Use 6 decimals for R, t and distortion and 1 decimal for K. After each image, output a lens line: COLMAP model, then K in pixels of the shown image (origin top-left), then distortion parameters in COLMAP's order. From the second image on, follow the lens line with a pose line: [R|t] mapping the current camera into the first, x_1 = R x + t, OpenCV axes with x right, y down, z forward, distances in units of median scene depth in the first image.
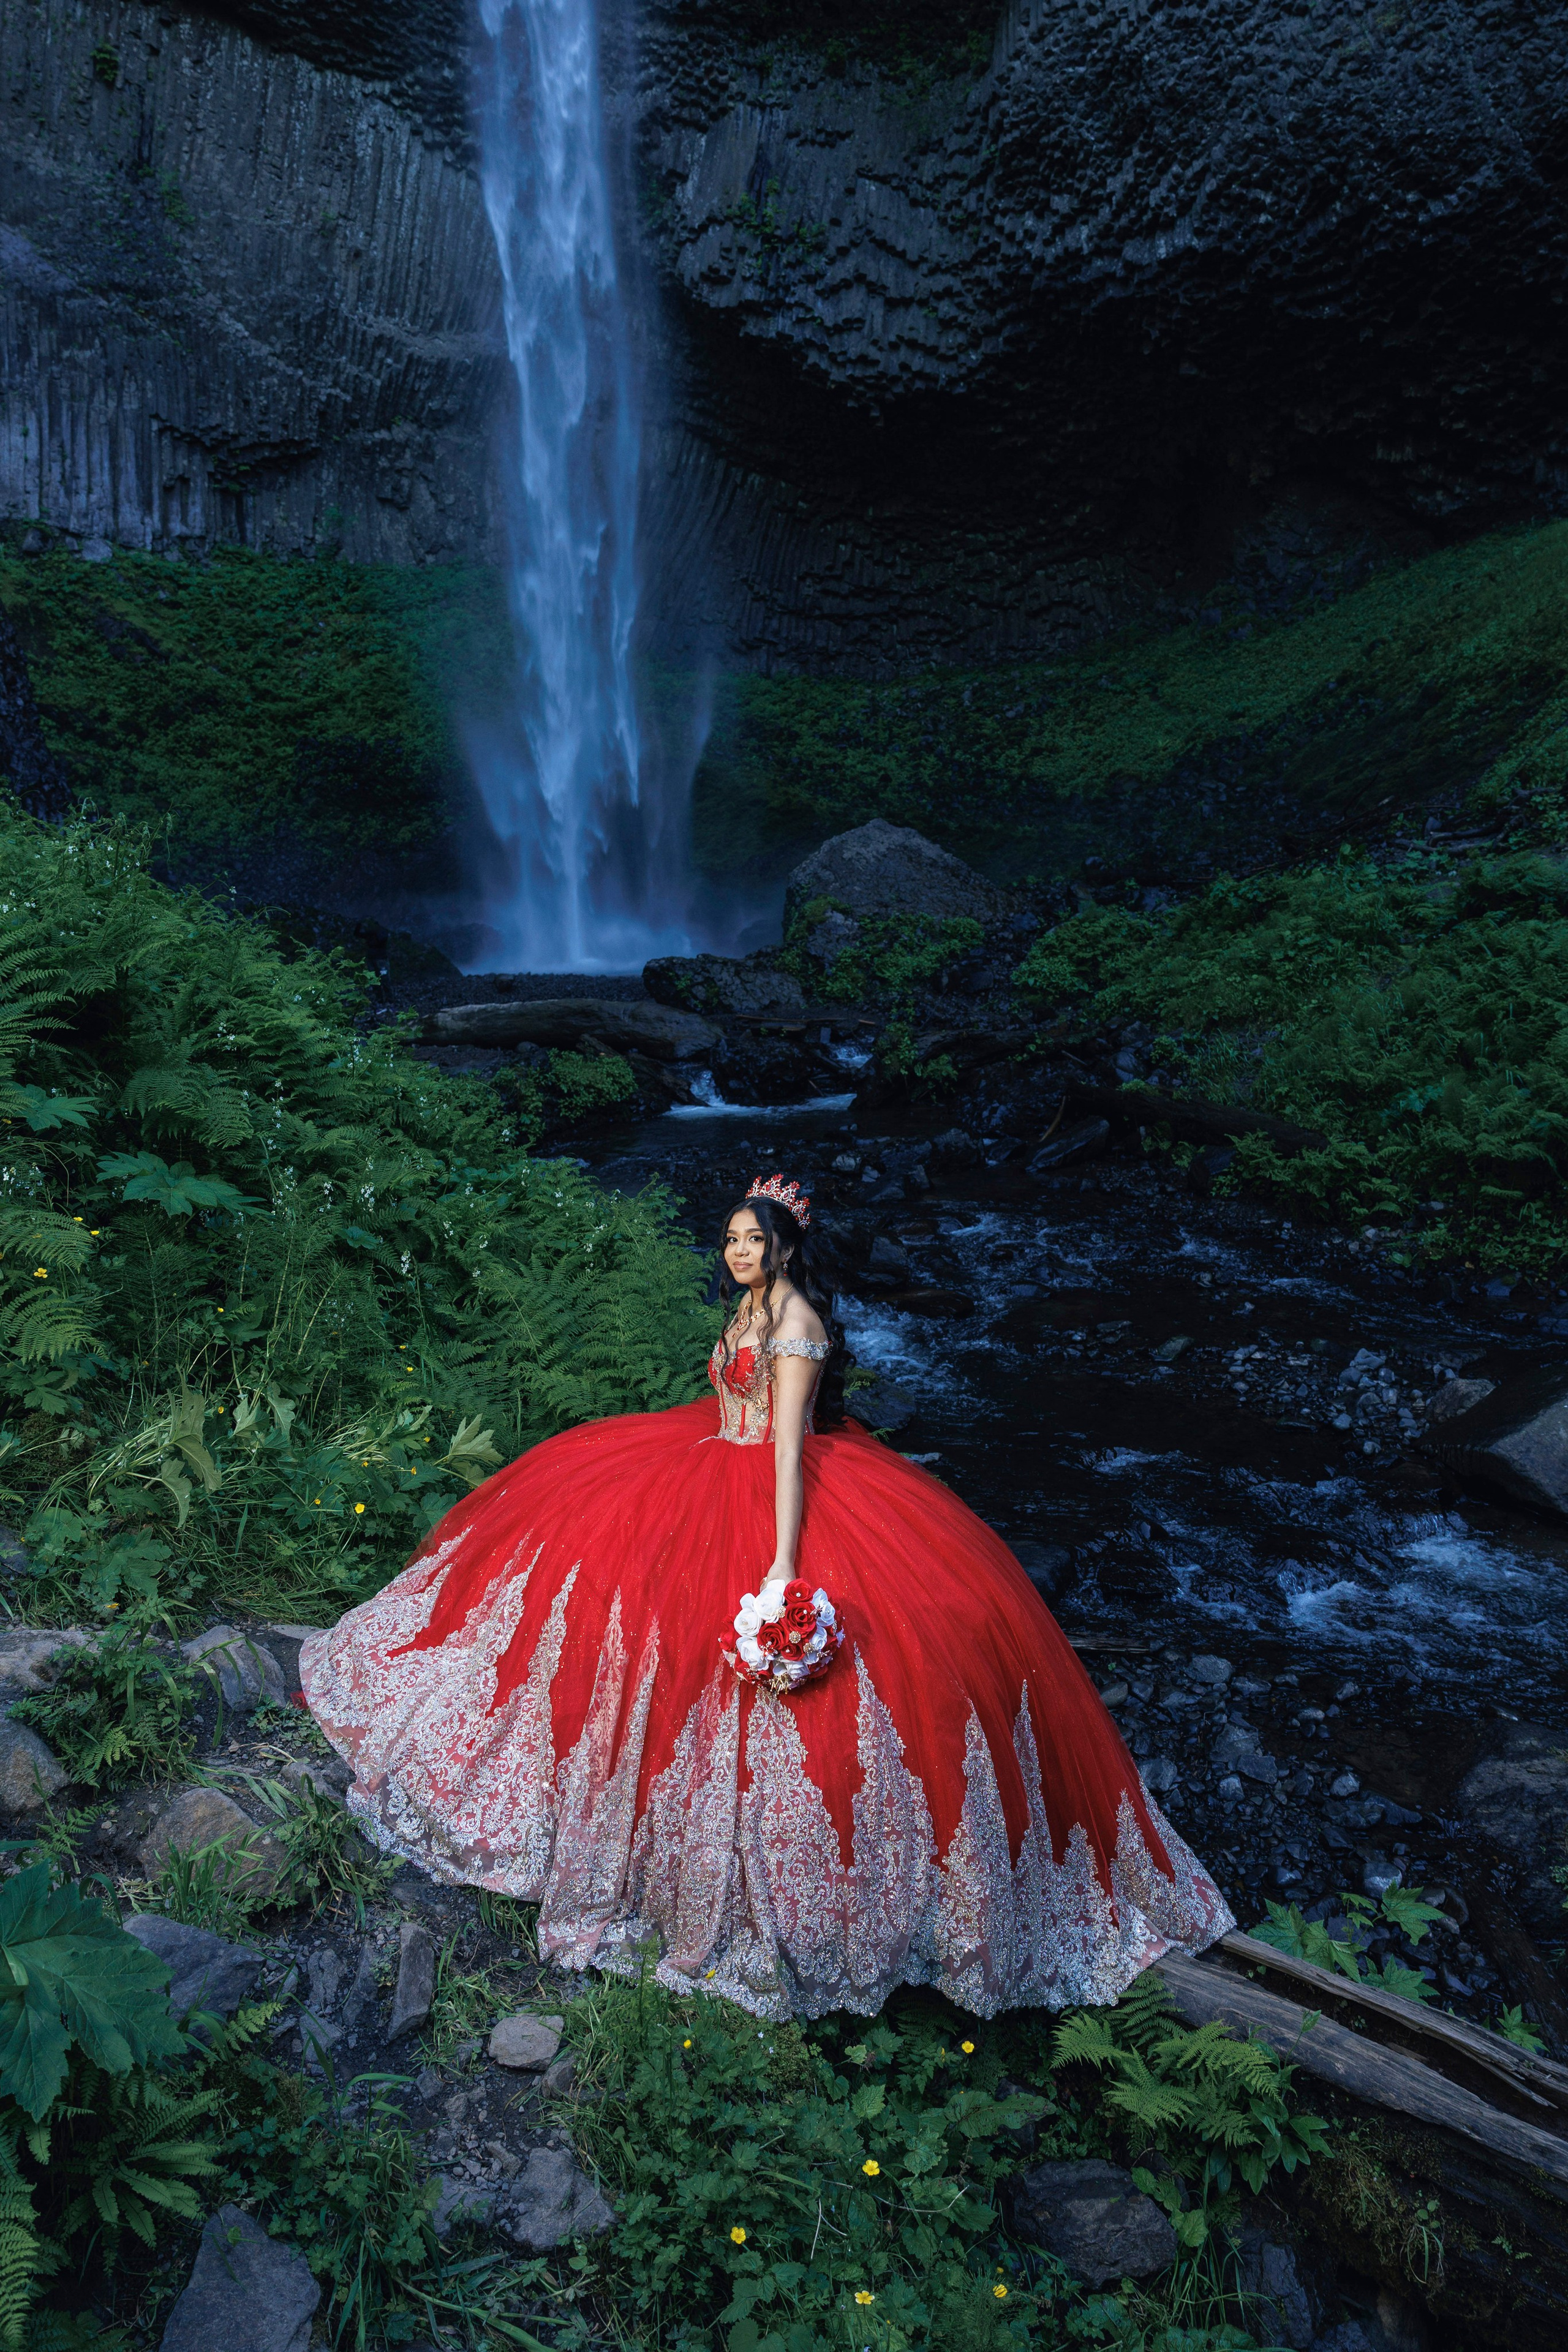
lens RADIAL K [[1586.7, 0, 775.2], [0, 1586.7, 1182.0], [0, 0, 1]] dist [0.010263, 0.004373]
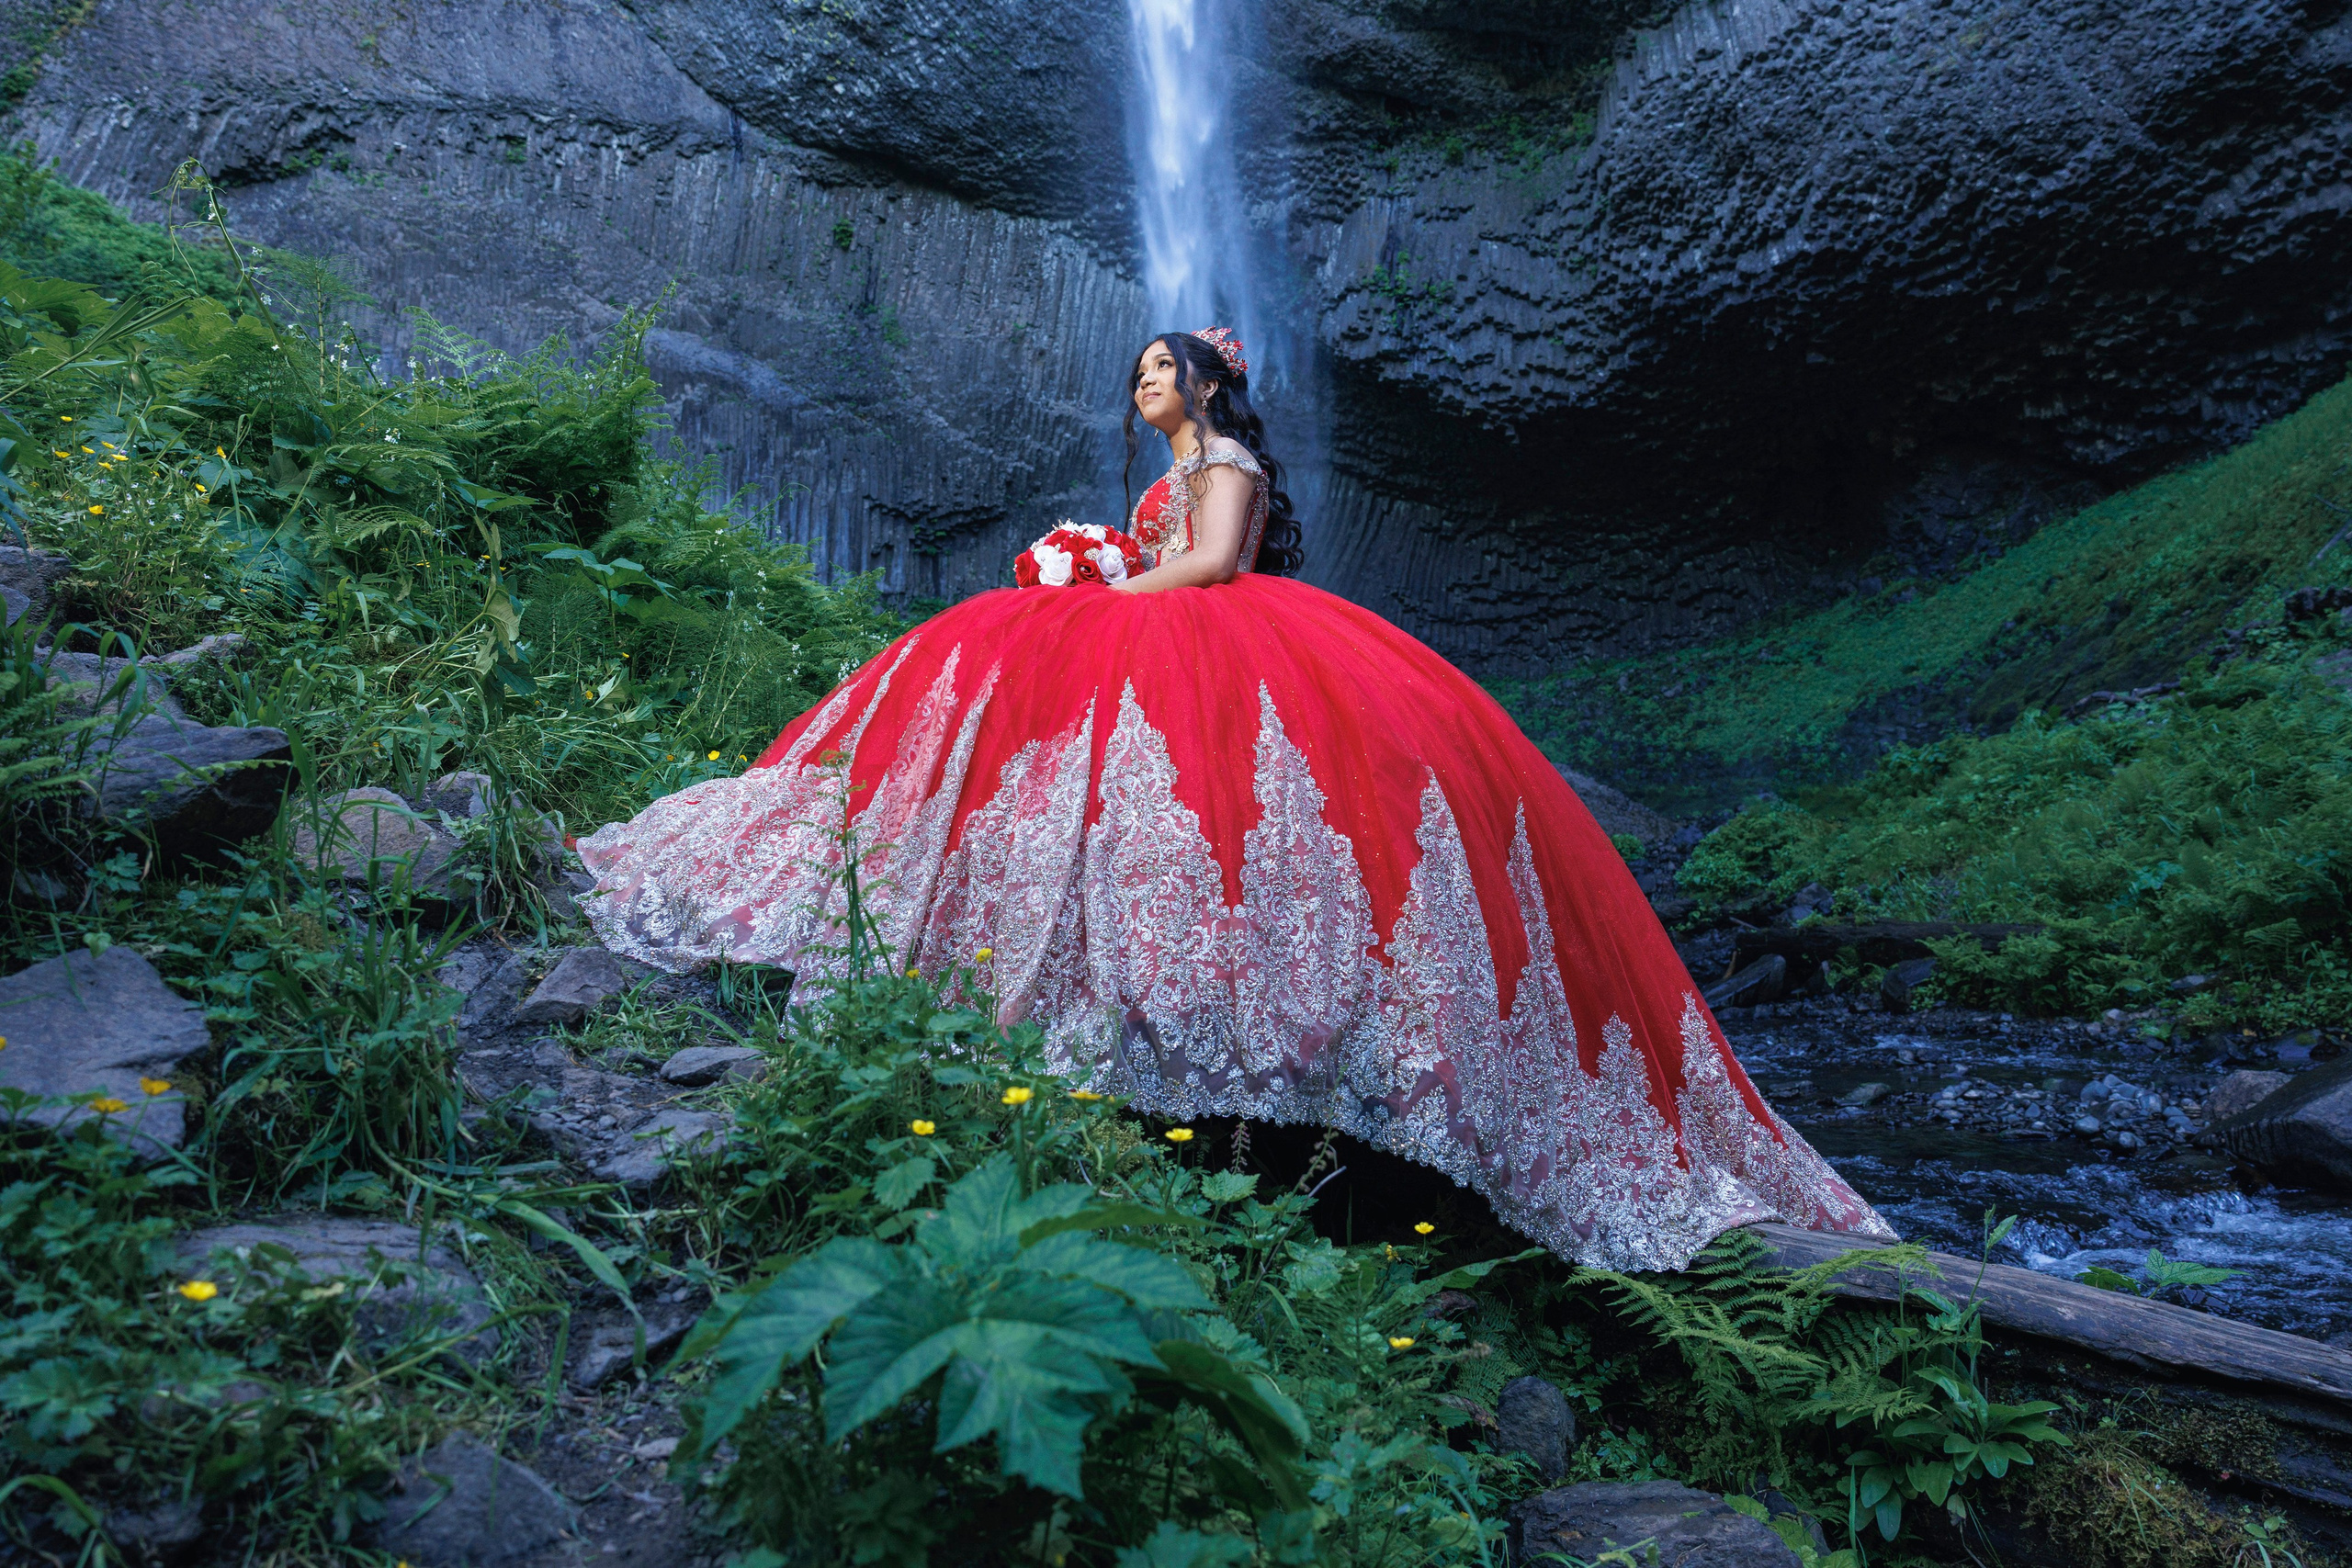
lens RADIAL K [[1586.6, 0, 1167.9], [0, 1586.6, 788.5], [0, 0, 1]] dist [0.010263, 0.004373]
pose [[0.983519, -0.053018, -0.172858, 0.009914], [0.003600, 0.961594, -0.274451, 0.040057], [0.180770, 0.269305, 0.945937, 0.022839]]
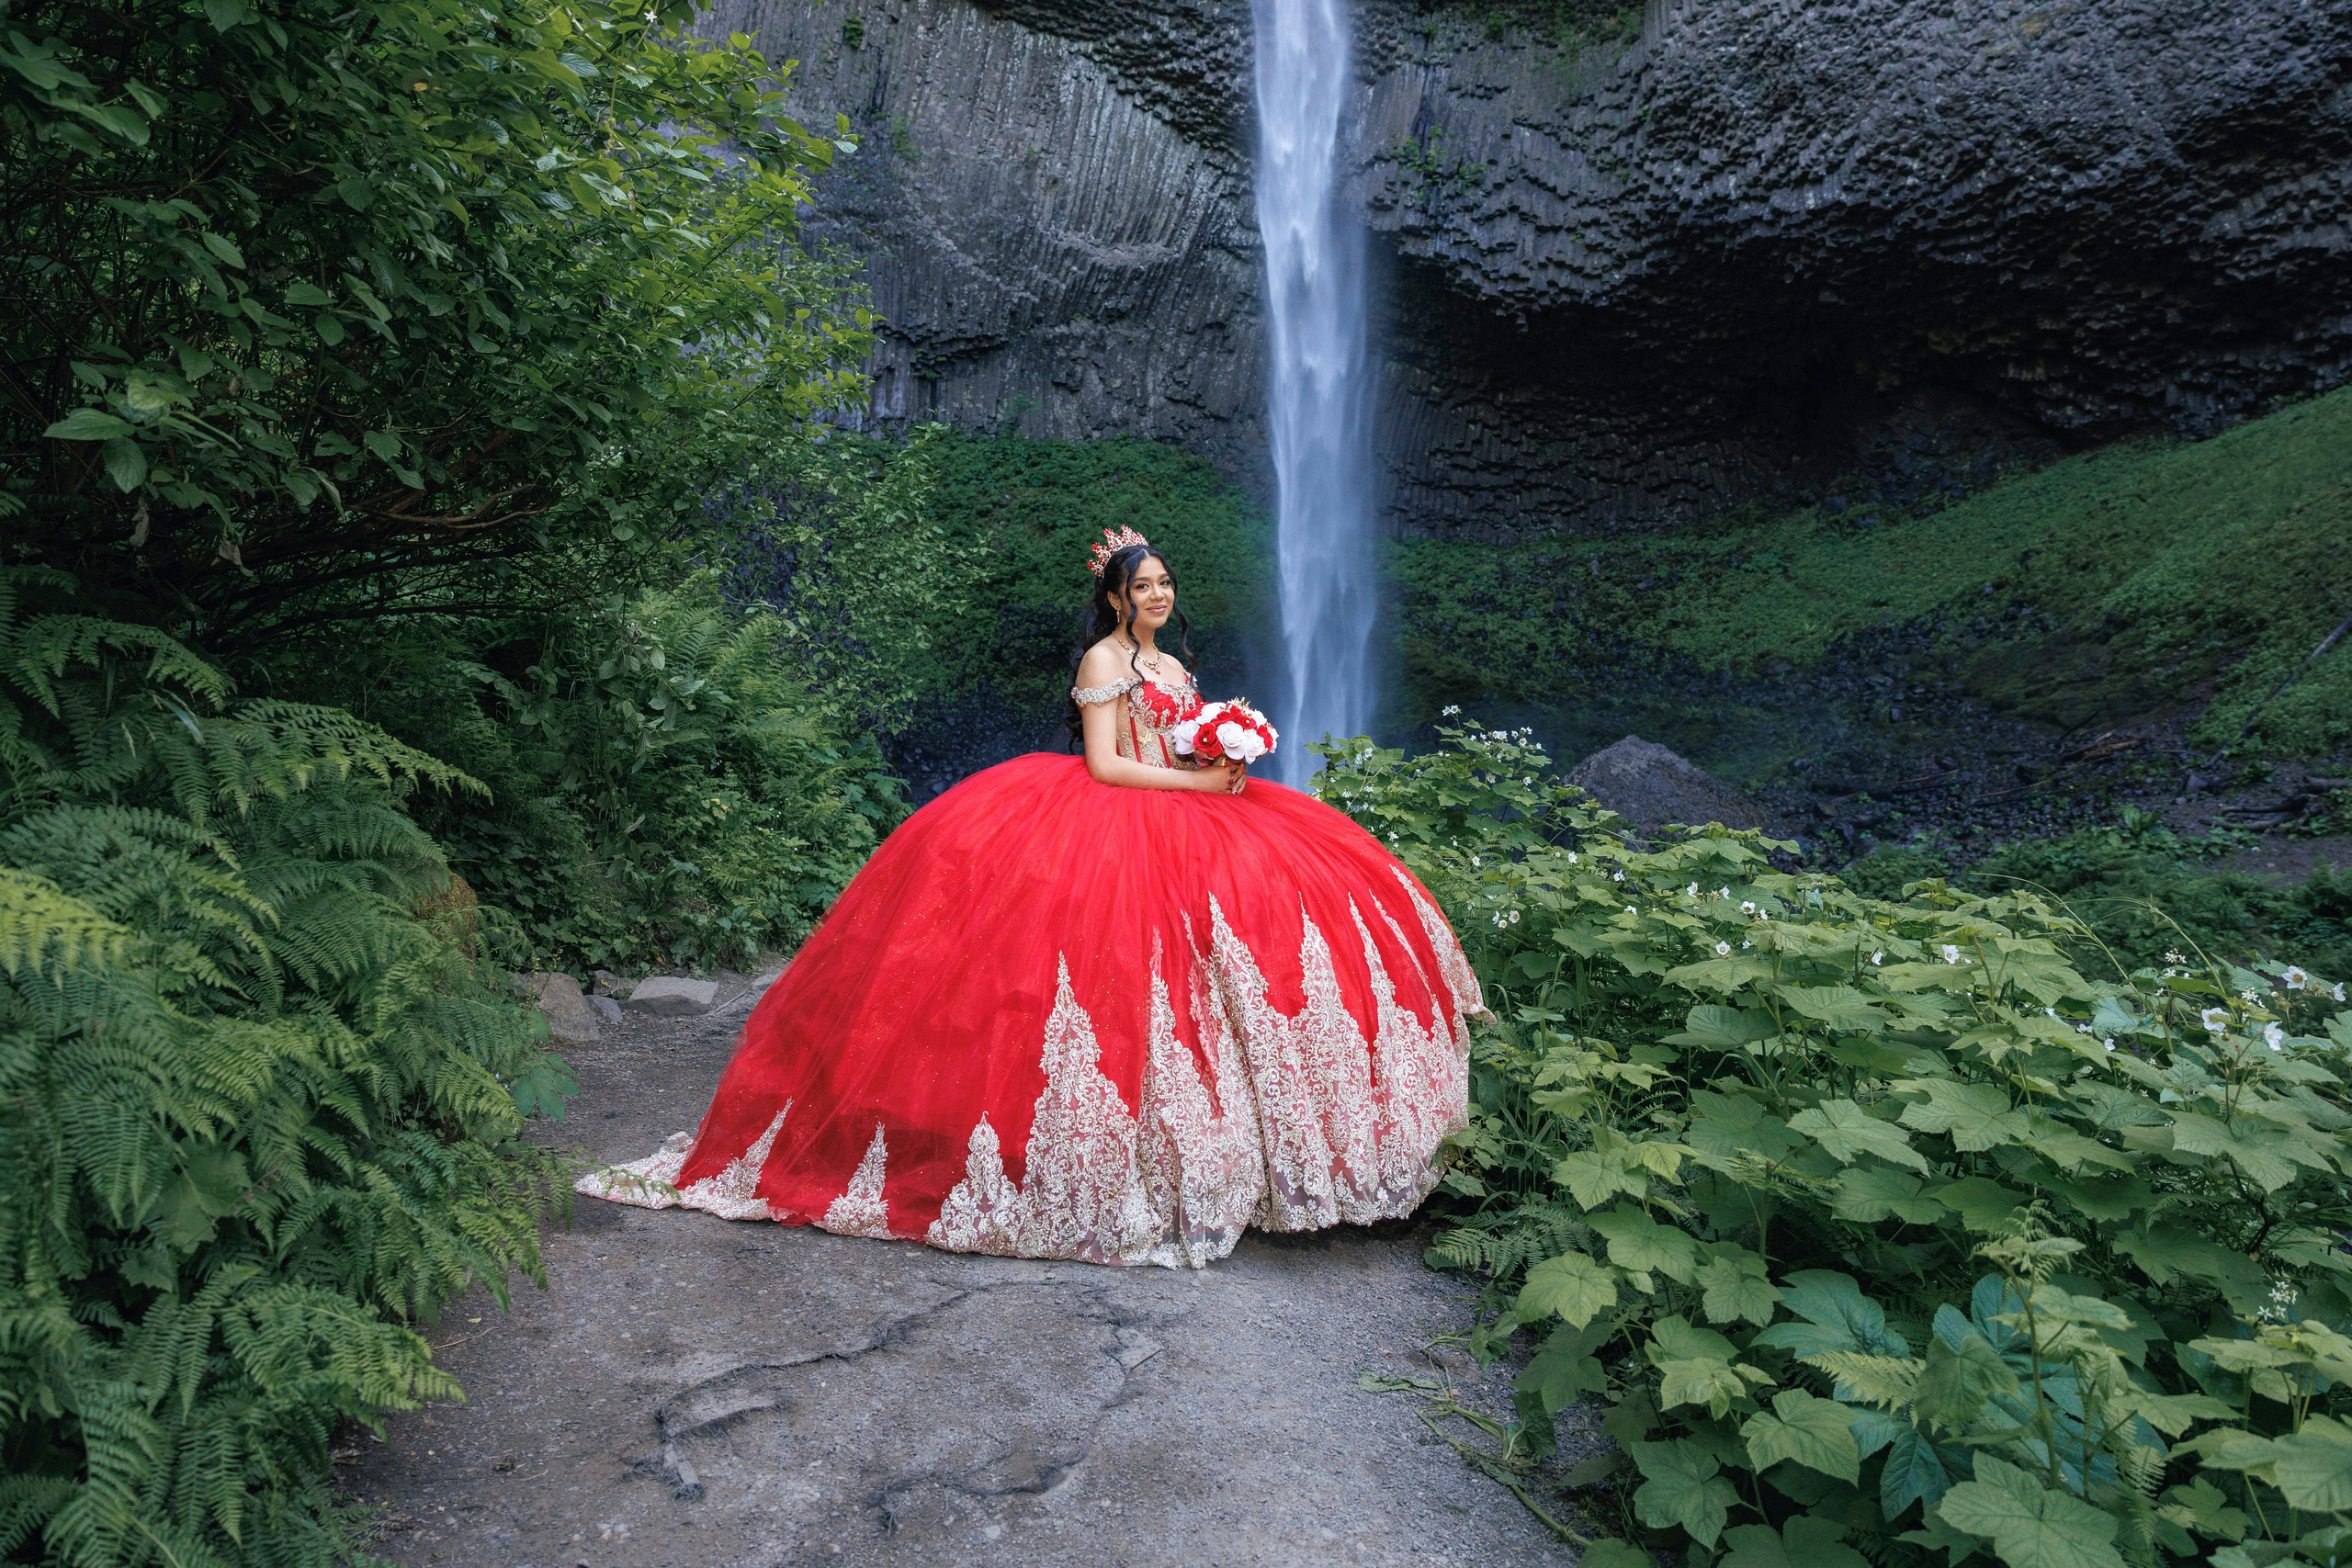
lens RADIAL K [[1586.6, 0, 1158.4], [0, 1586.6, 782.3], [0, 0, 1]] dist [0.010263, 0.004373]
pose [[0.998054, 0.022011, -0.058342, -0.133635], [-0.028250, 0.993710, -0.108365, -0.041984], [0.055589, 0.109803, 0.992398, -0.087082]]
